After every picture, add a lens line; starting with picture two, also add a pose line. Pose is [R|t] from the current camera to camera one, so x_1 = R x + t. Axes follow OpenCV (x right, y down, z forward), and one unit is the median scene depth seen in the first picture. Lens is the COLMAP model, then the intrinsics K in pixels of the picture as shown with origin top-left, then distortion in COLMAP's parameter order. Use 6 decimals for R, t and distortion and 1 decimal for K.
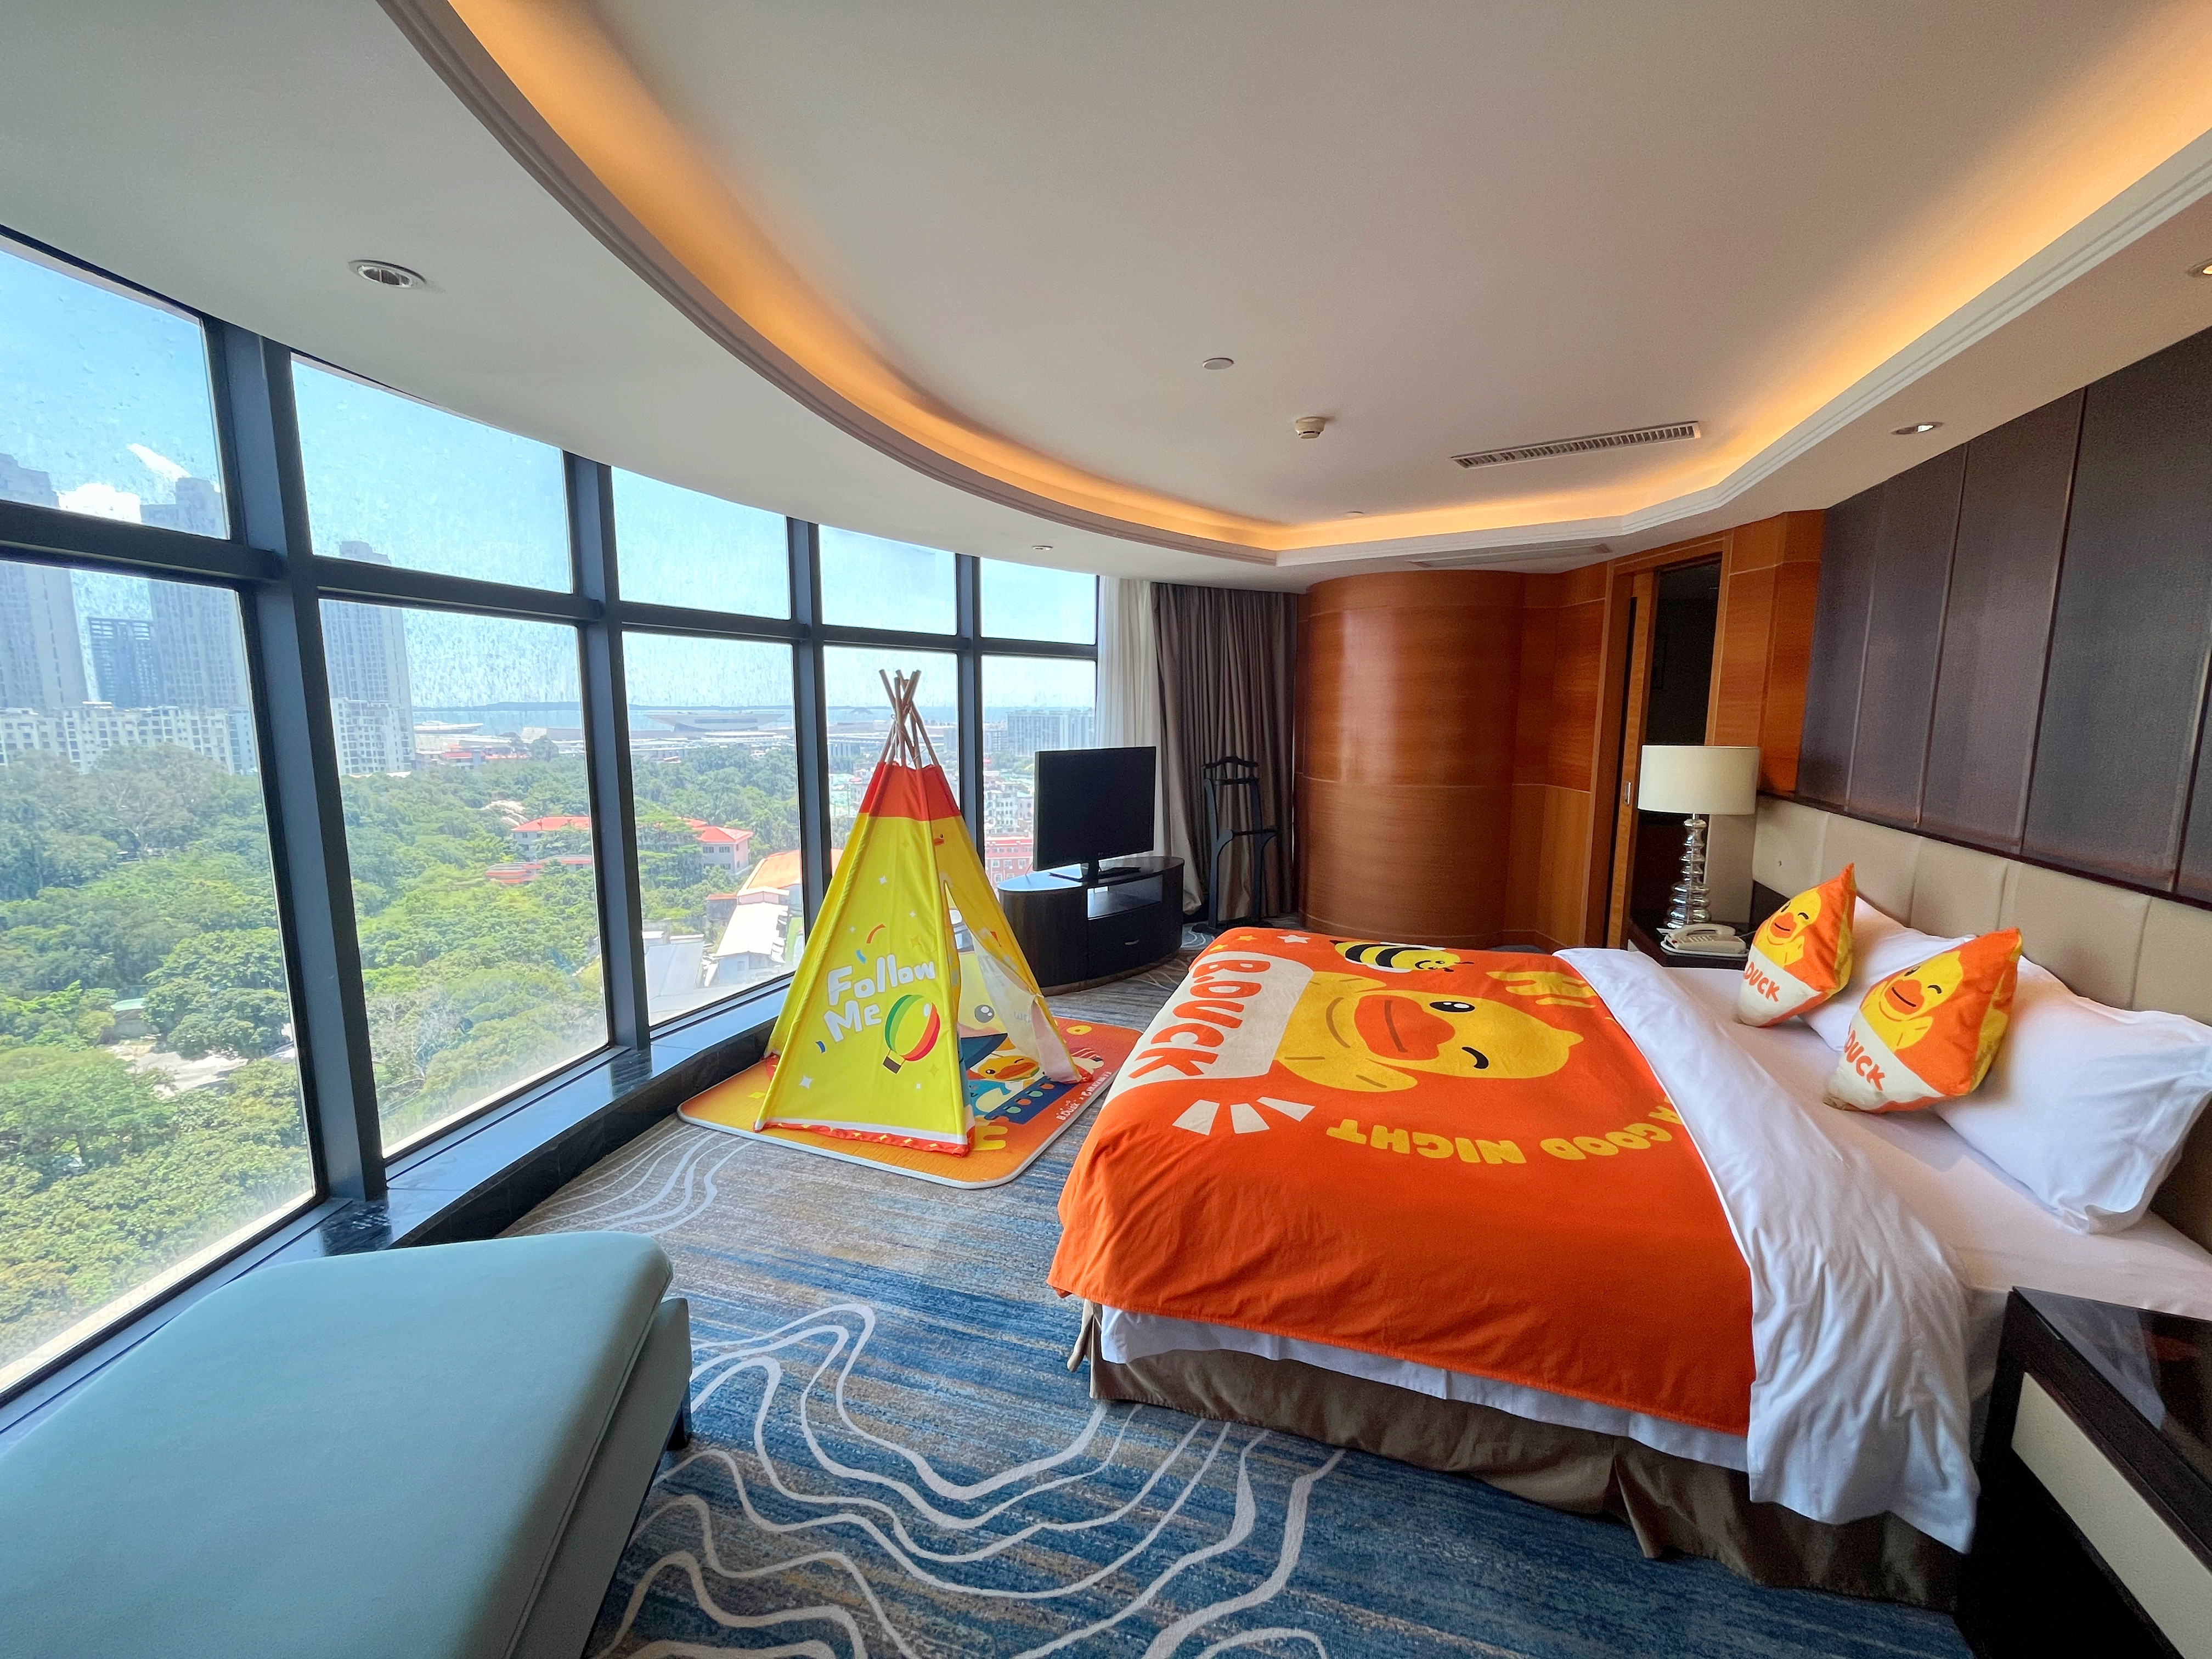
lens RADIAL K [[904.9, 0, 1102.4], [0, 904.9, 835.1], [0, 0, 1]] dist [-0.004500, 0.000451]
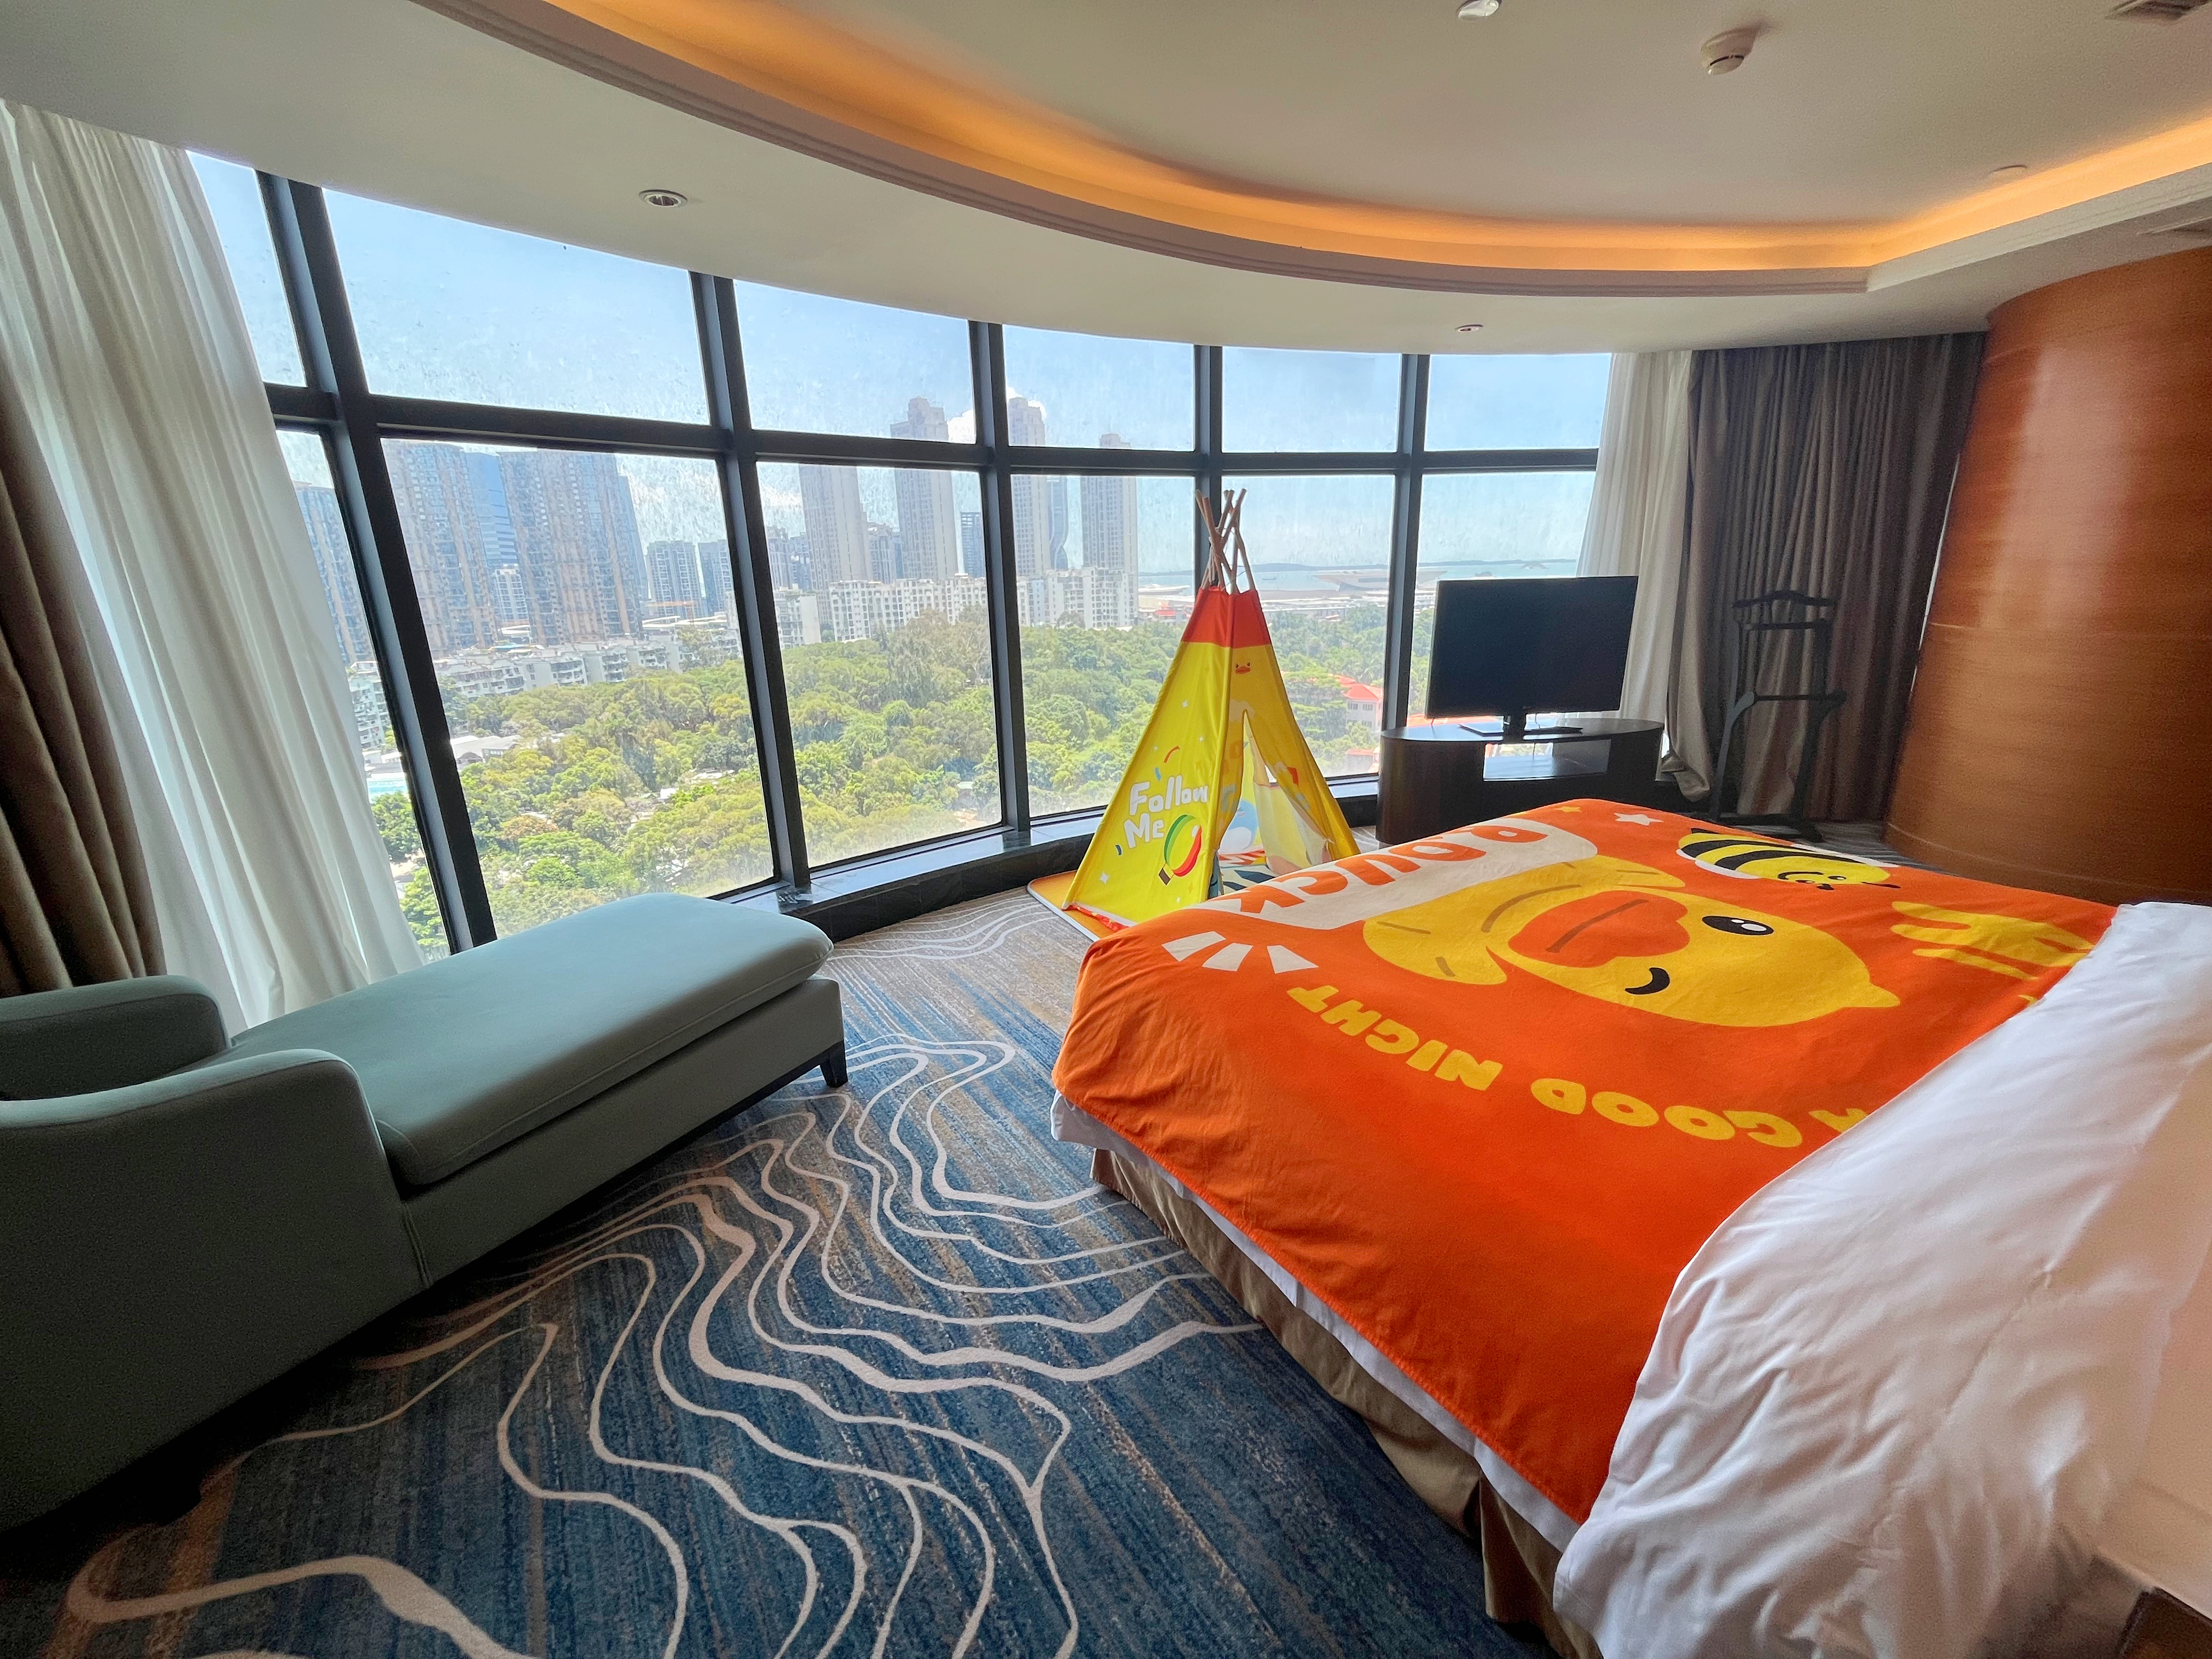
lens RADIAL K [[904.9, 0, 1103.8], [0, 904.9, 834.8], [0, 0, 1]] dist [-0.004500, 0.000451]
pose [[0.770496, 0.154481, -0.618442, 0.589337], [-0.059739, 0.983420, 0.171223, 0.044025], [0.634639, -0.094981, 0.766950, 0.230813]]
